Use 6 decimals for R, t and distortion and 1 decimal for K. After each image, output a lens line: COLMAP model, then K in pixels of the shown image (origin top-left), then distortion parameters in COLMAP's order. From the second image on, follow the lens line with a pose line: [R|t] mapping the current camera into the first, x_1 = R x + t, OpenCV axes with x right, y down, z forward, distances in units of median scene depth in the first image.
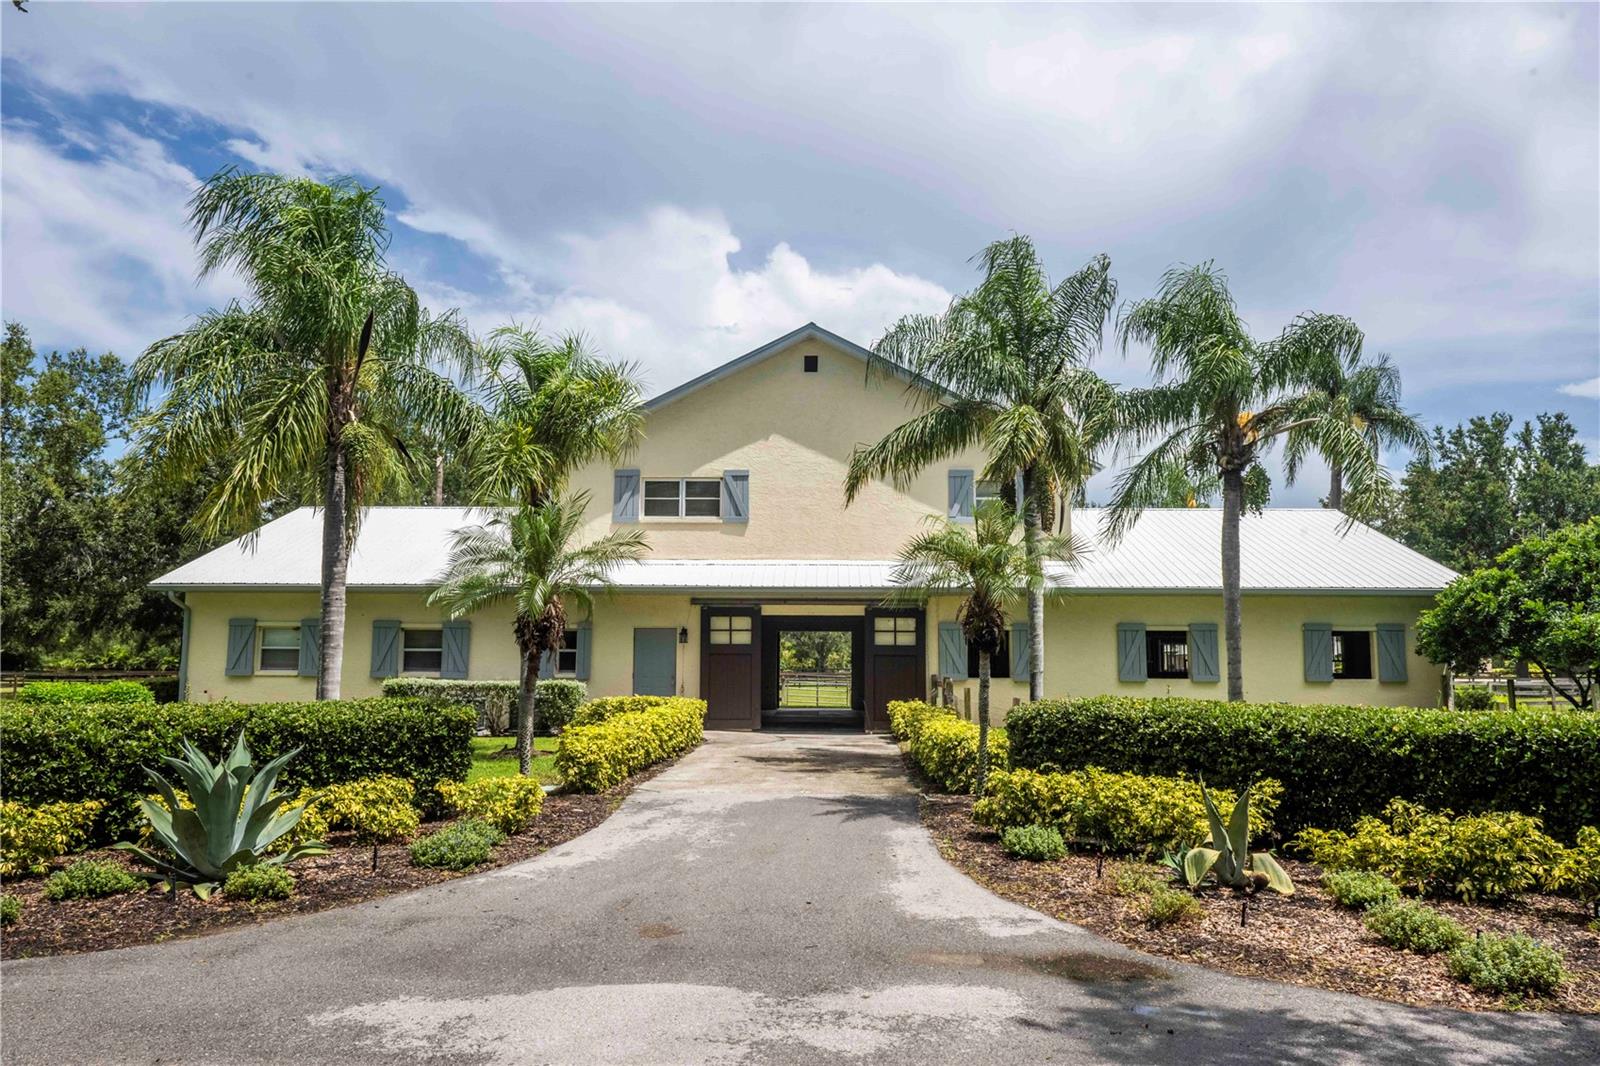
lens RADIAL K [[1054.8, 0, 800.0], [0, 1054.8, 533.0], [0, 0, 1]] dist [-0.004413, -0.000768]
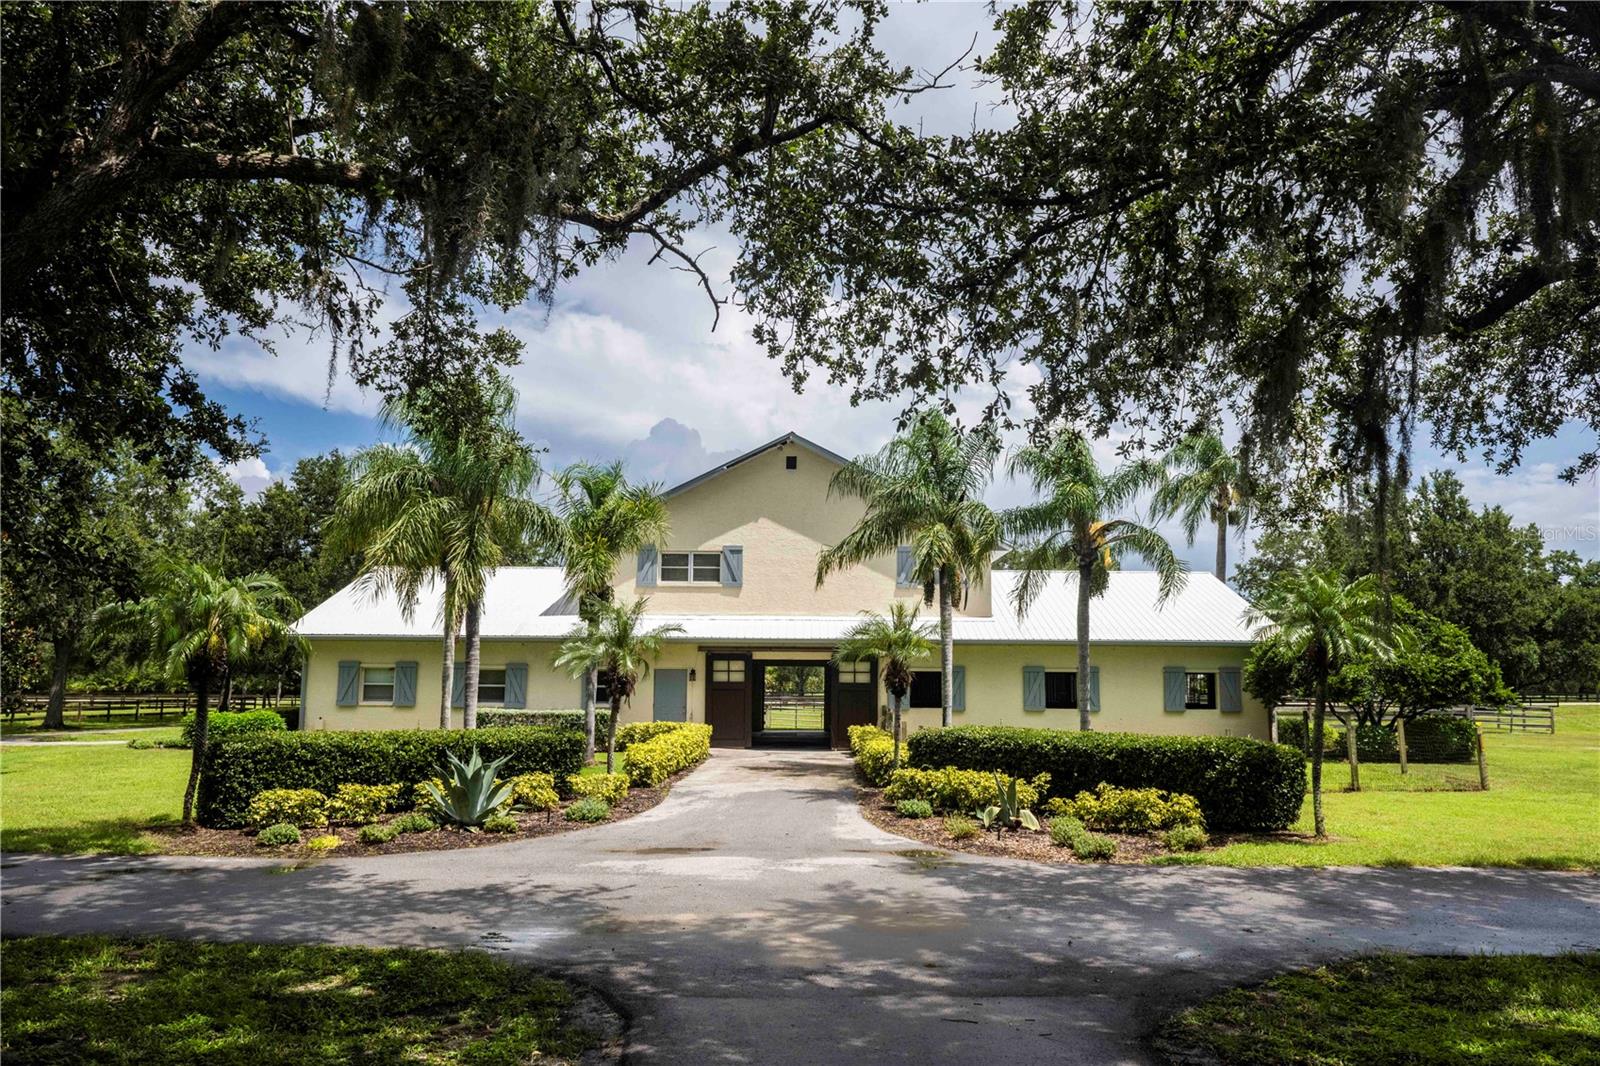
lens RADIAL K [[1117.3, 0, 800.0], [0, 1117.3, 533.0], [0, 0, 1]] dist [-0.002720, -0.002185]
pose [[0.999849, 0.003465, 0.017022, -0.002065], [-0.003326, 0.999961, -0.008220, -0.077341], [-0.017050, 0.008162, 0.999821, -0.440455]]
